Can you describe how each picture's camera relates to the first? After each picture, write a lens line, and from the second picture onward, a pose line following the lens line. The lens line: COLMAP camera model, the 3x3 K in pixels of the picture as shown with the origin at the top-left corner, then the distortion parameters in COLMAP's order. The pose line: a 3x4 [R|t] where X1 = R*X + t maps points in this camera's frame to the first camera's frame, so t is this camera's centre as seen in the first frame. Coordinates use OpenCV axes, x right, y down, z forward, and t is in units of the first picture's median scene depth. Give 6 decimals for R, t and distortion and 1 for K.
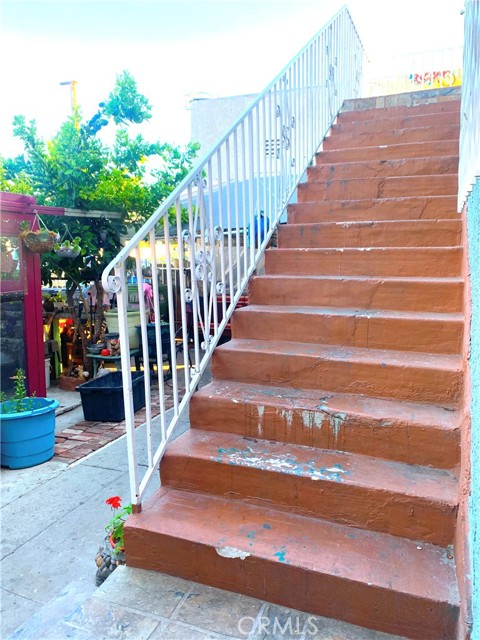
lens RADIAL K [[485.1, 0, 237.0], [0, 485.1, 316.8], [0, 0, 1]] dist [0.032268, -0.042226]
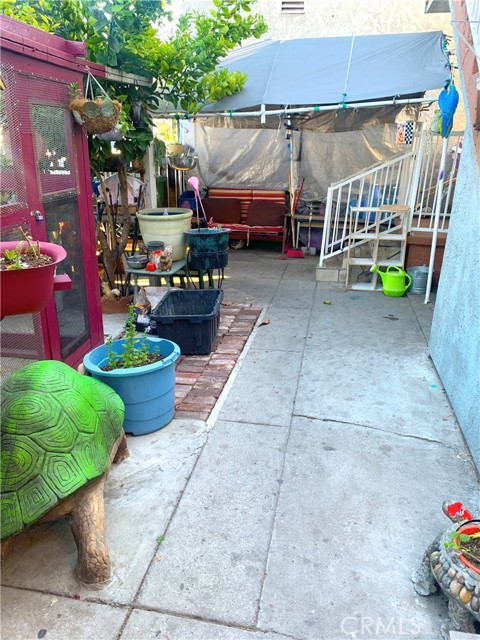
lens RADIAL K [[485.1, 0, 244.8], [0, 485.1, 317.2], [0, 0, 1]] dist [0.032268, -0.042226]
pose [[0.980068, -0.050297, 0.192191, -0.348034], [0.006394, 0.974904, 0.222532, -0.028146], [-0.198561, -0.216867, 0.955794, 0.227945]]
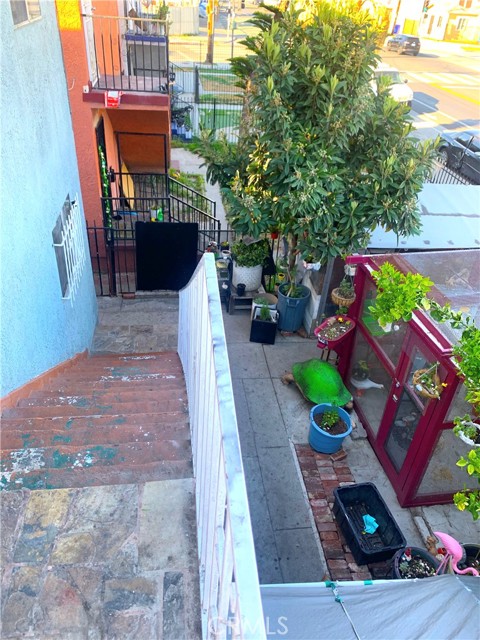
lens RADIAL K [[485.1, 0, 238.7], [0, 485.1, 315.0], [0, 0, 1]] dist [0.032268, -0.042226]
pose [[-0.865993, 0.244642, -0.436126, 0.366756], [-0.120827, 0.743942, 0.657230, -0.914553], [0.485239, 0.621852, -0.614689, 1.366021]]
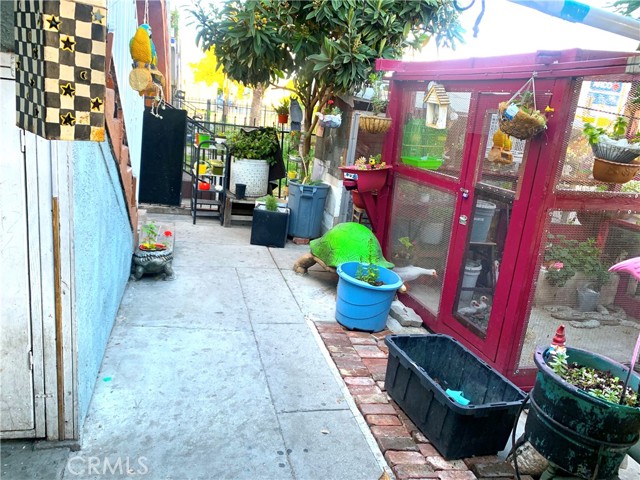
lens RADIAL K [[485.1, 0, 322.7], [0, 485.1, 240.5], [0, 0, 1]] dist [0.032268, -0.042226]
pose [[-0.792193, 0.081355, -0.604823, 0.211601], [-0.179307, 0.916301, 0.358107, -0.192921], [0.583334, 0.392139, -0.711300, 1.384181]]
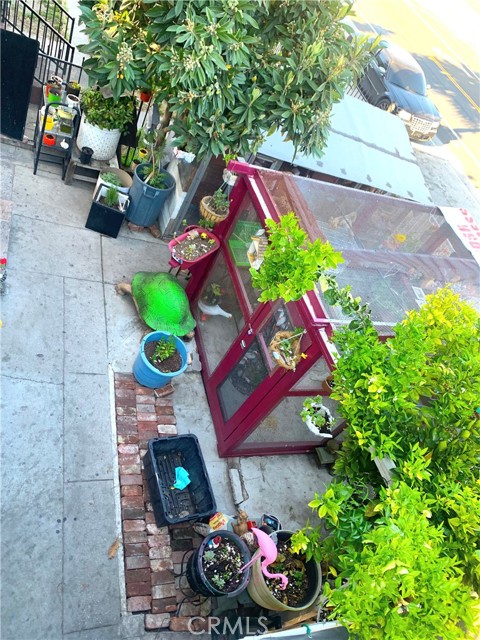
lens RADIAL K [[485.1, 0, 247.6], [0, 485.1, 313.7], [0, 0, 1]] dist [0.032268, -0.042226]
pose [[-0.736926, 0.209940, -0.642546, 0.188947], [-0.486649, 0.494962, 0.719850, -0.789343], [0.469162, 0.843171, -0.262583, 1.150162]]
